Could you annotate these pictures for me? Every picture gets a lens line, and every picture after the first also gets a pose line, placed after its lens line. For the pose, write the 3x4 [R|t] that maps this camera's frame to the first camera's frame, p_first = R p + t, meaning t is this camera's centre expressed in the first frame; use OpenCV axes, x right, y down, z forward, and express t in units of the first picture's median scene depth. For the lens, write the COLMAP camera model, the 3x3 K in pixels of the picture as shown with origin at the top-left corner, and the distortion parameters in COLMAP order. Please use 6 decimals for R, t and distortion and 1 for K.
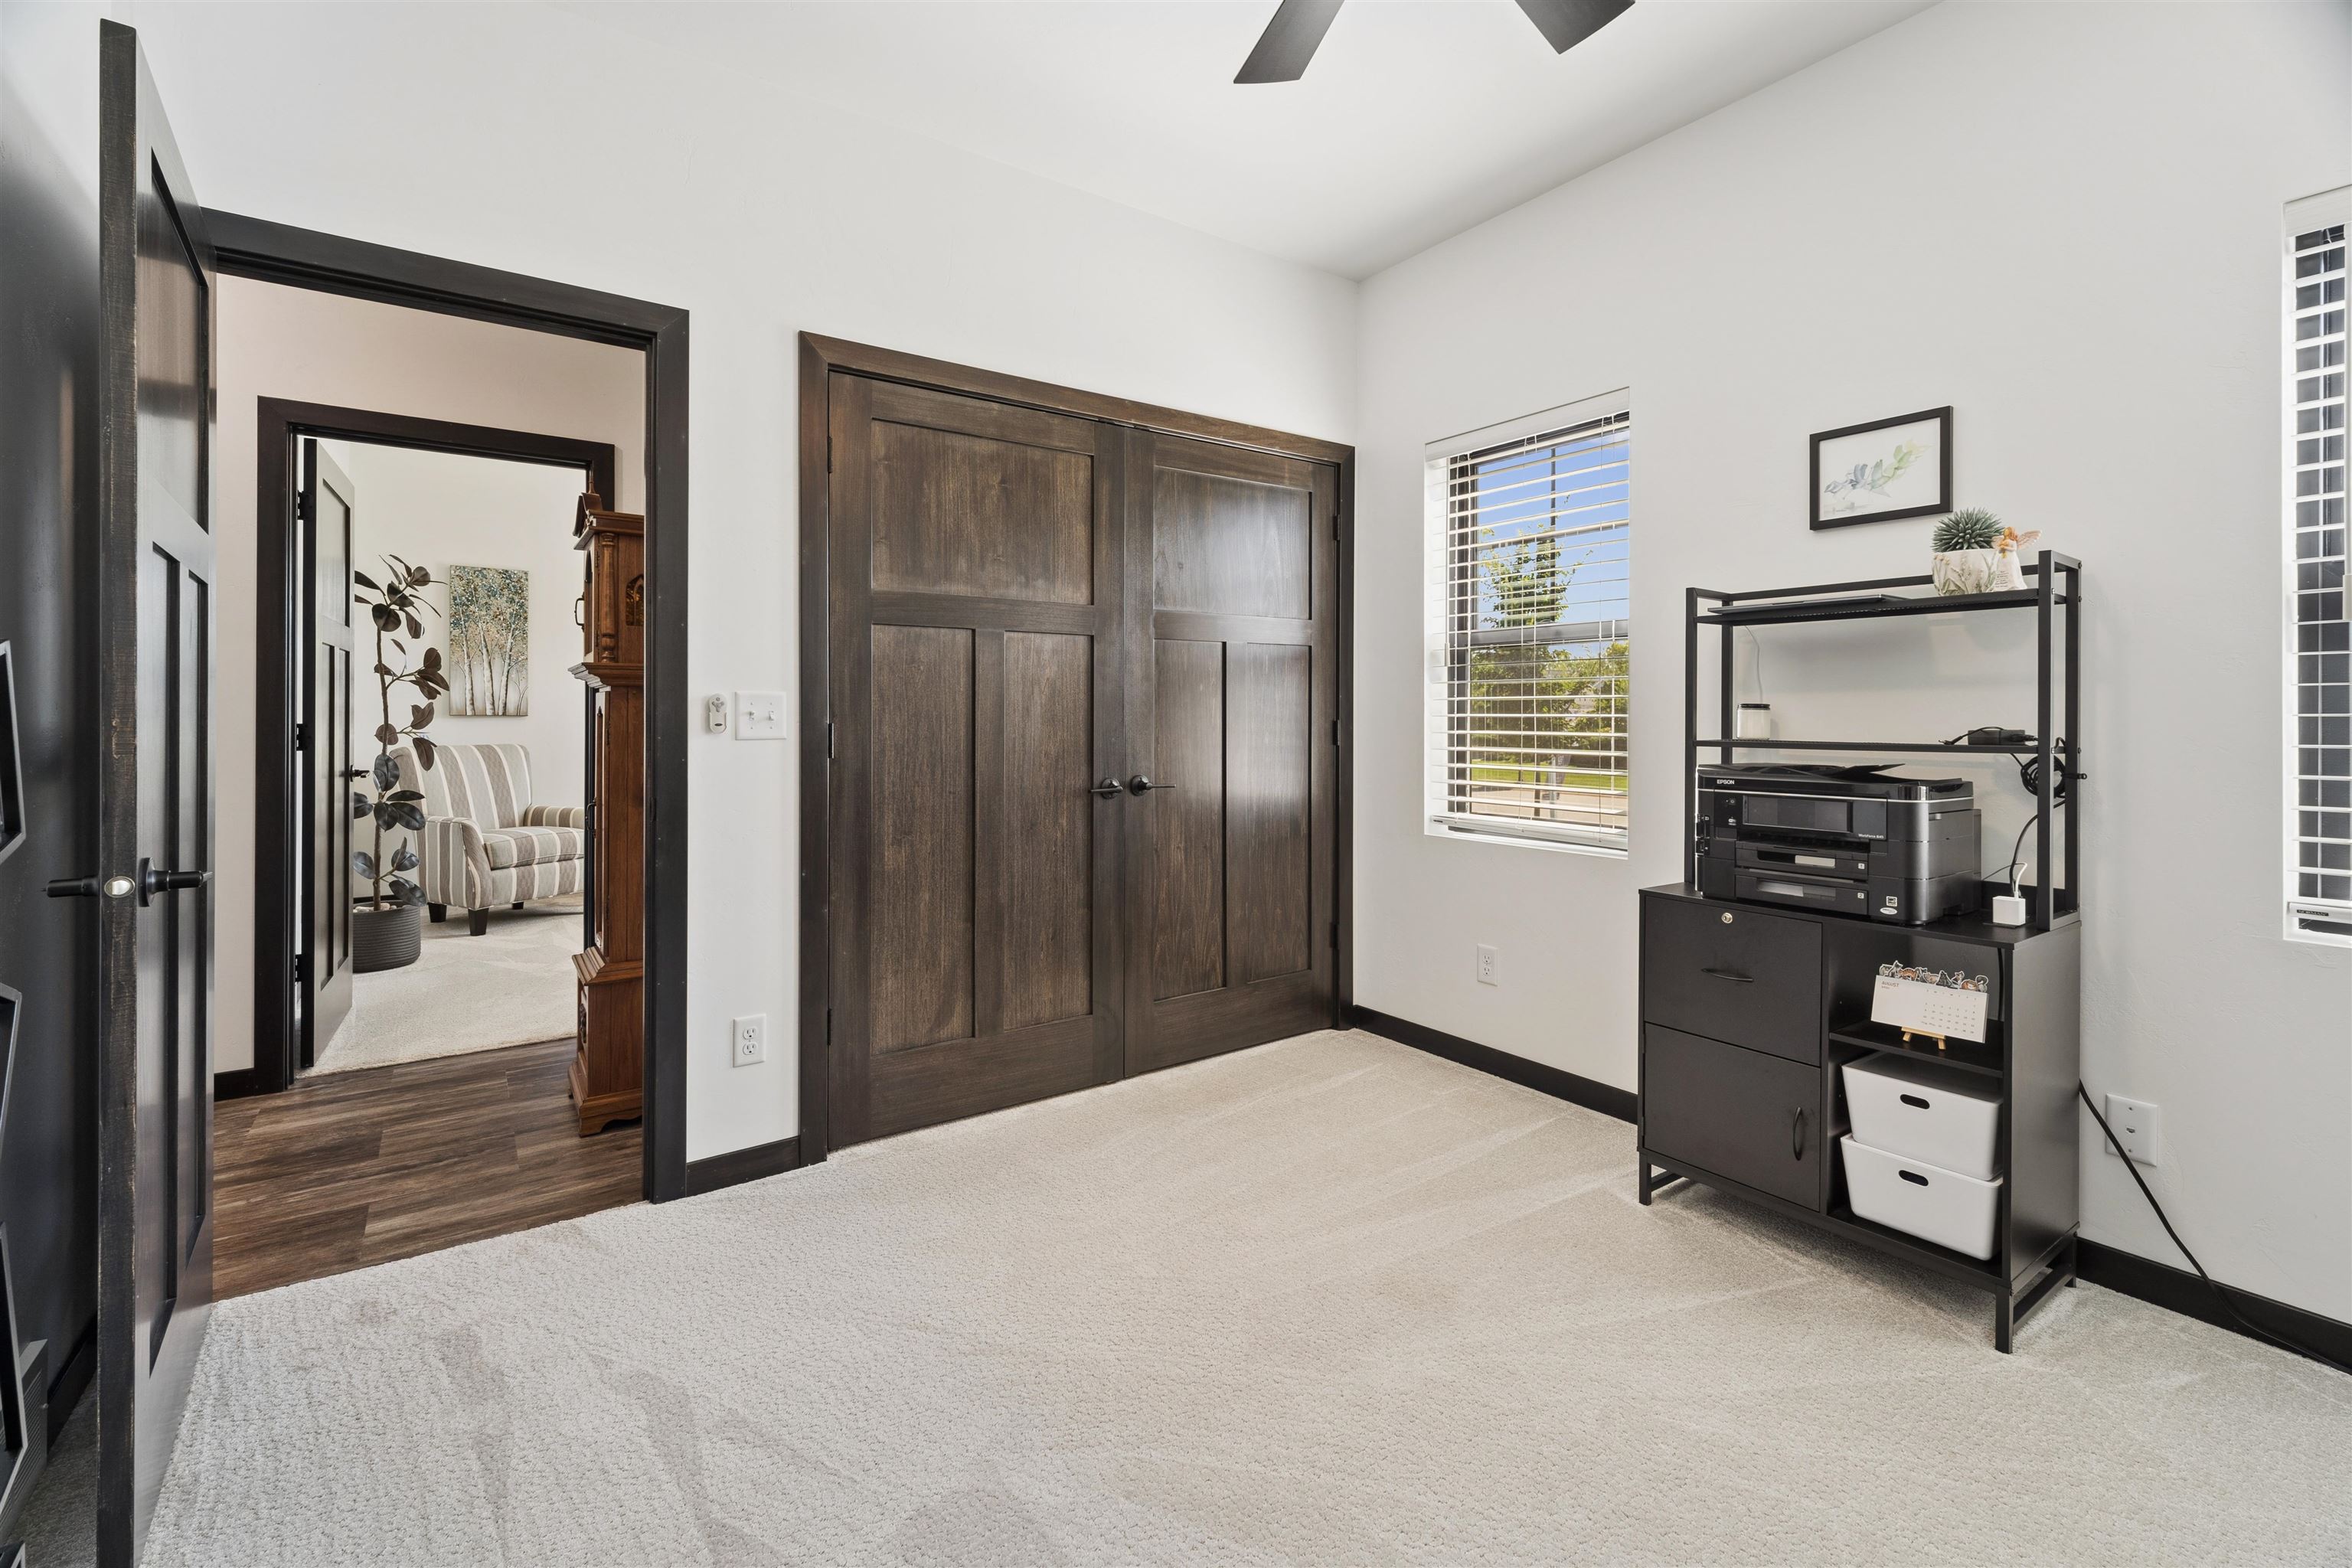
lens RADIAL K [[996.8, 0, 1118.3], [0, 996.8, 727.8], [0, 0, 1]] dist [0.003334, 0.000120]
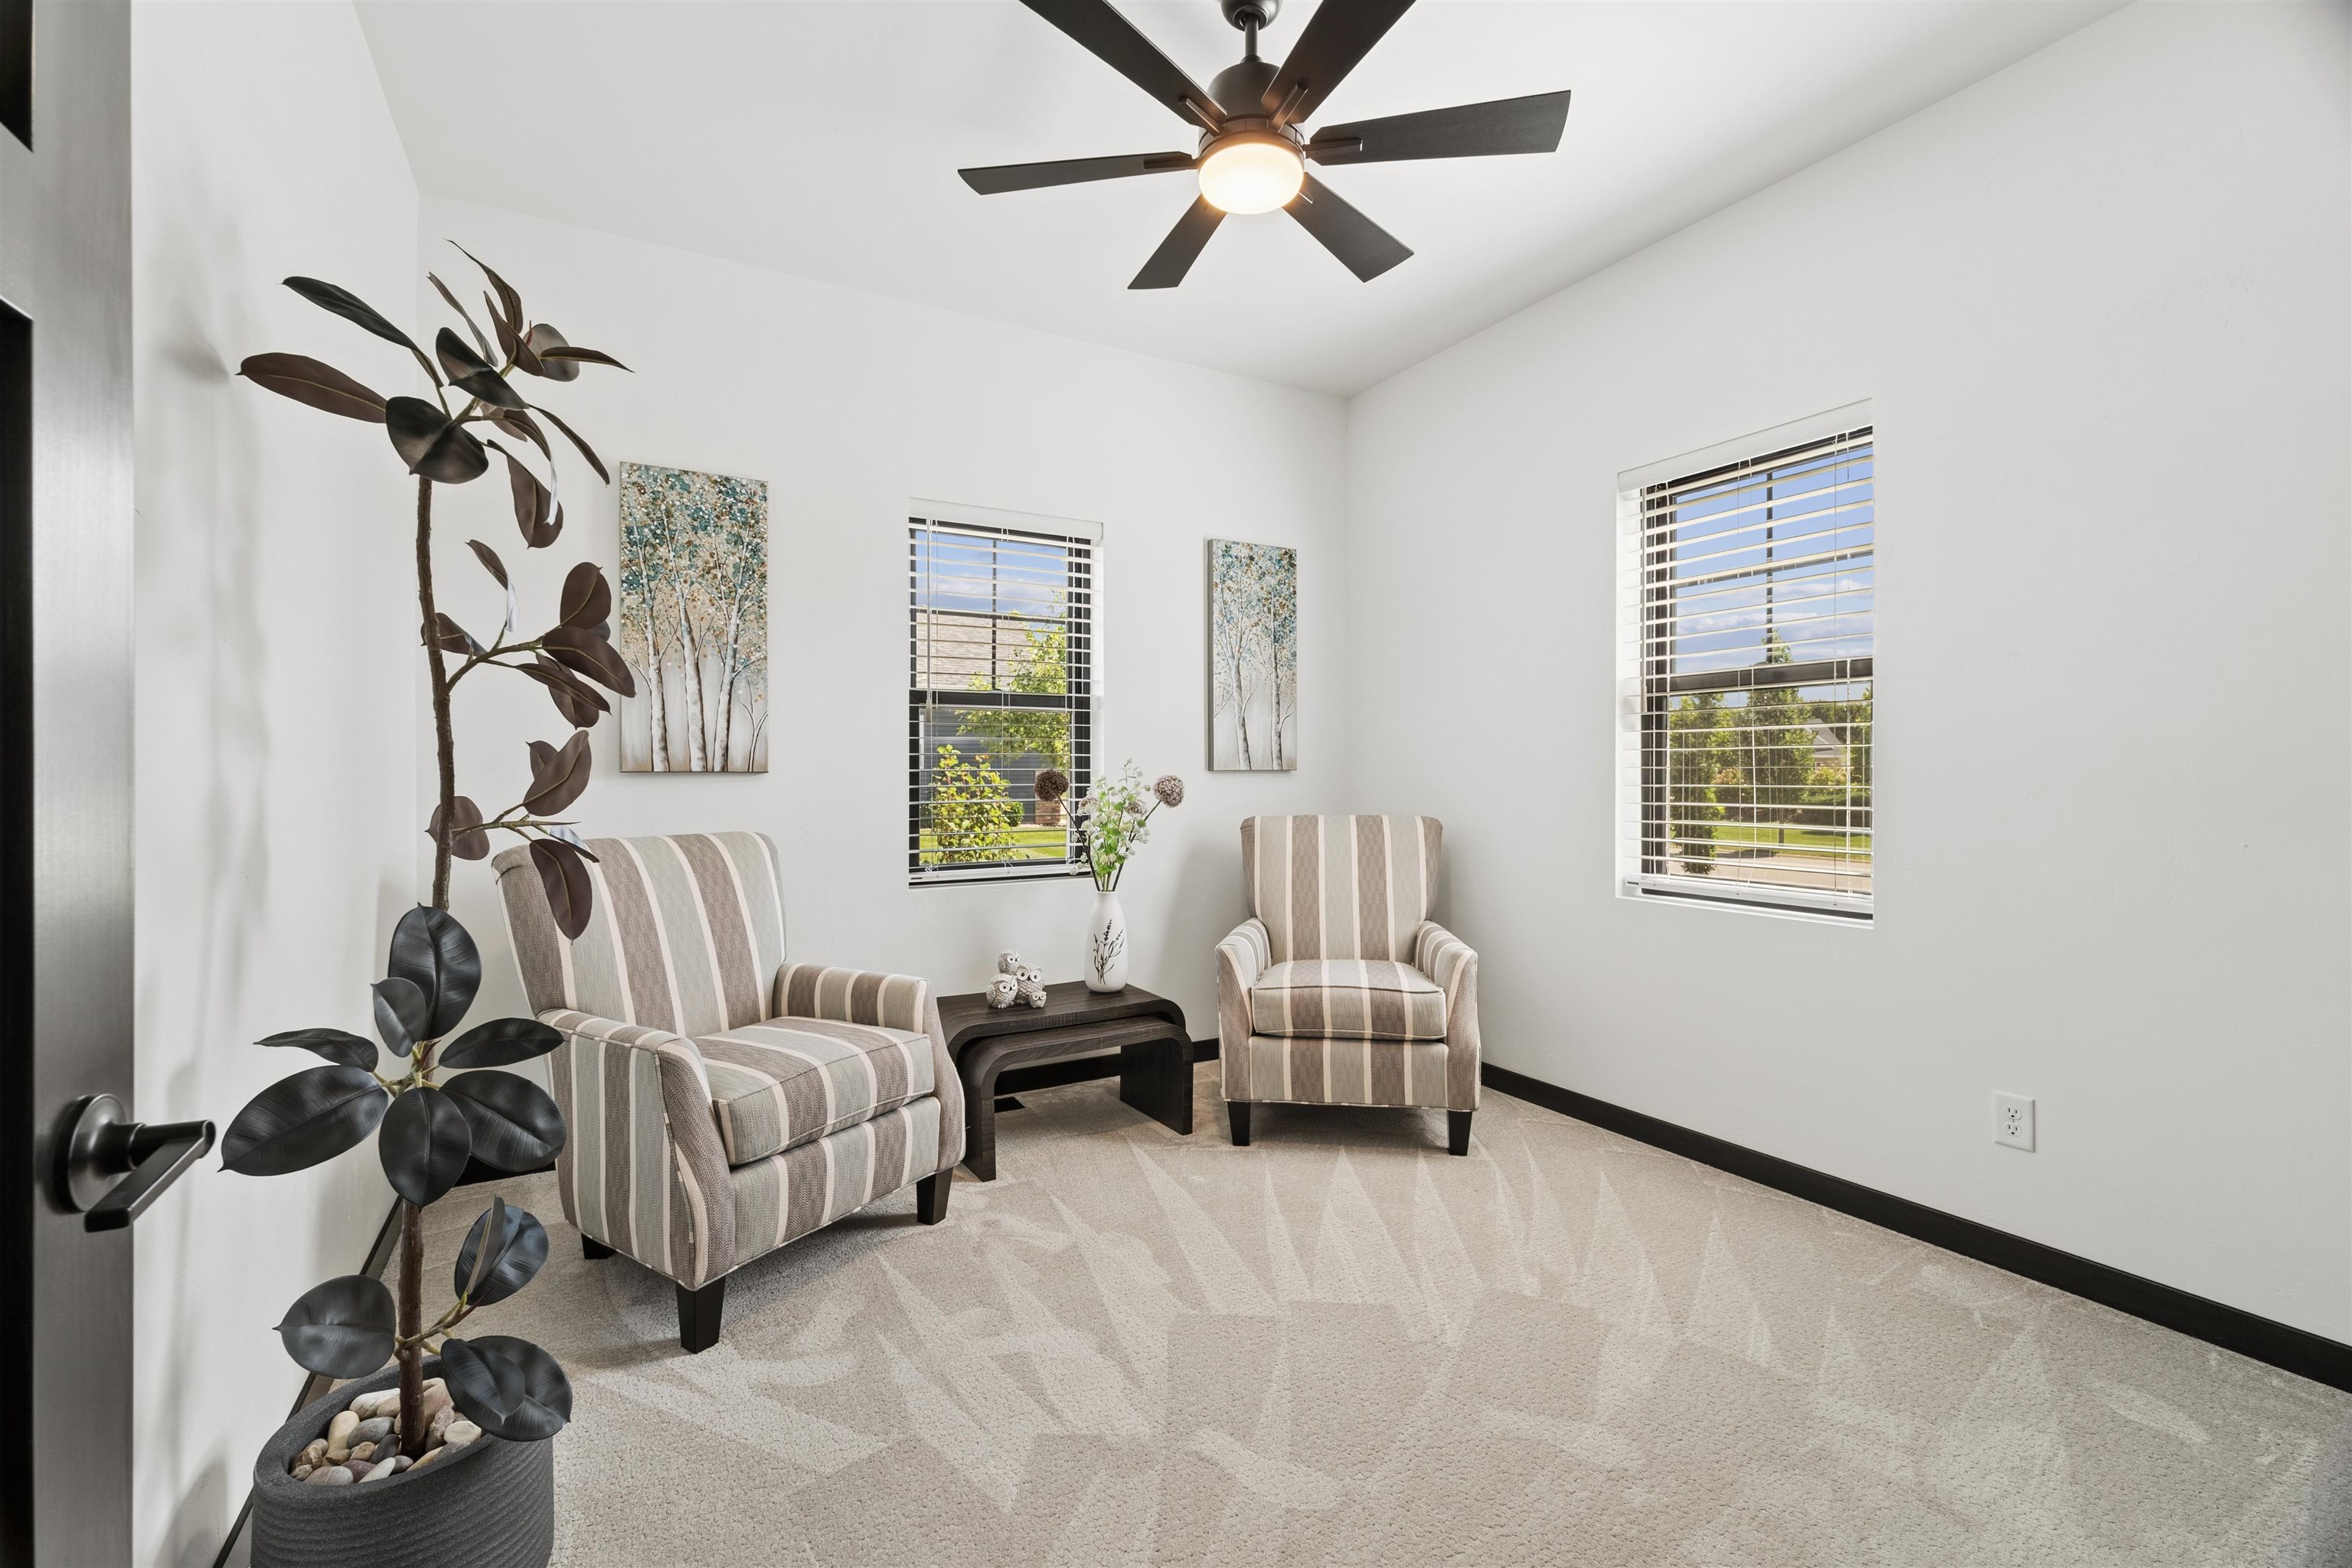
lens RADIAL K [[996.8, 0, 1181.4], [0, 996.8, 774.8], [0, 0, 1]] dist [0.003334, 0.000120]
pose [[0.998157, -0.004740, -0.060495, -0.362681], [0.004294, 0.999963, -0.007499, -0.006293], [0.060529, 0.007225, 0.998140, 0.525971]]
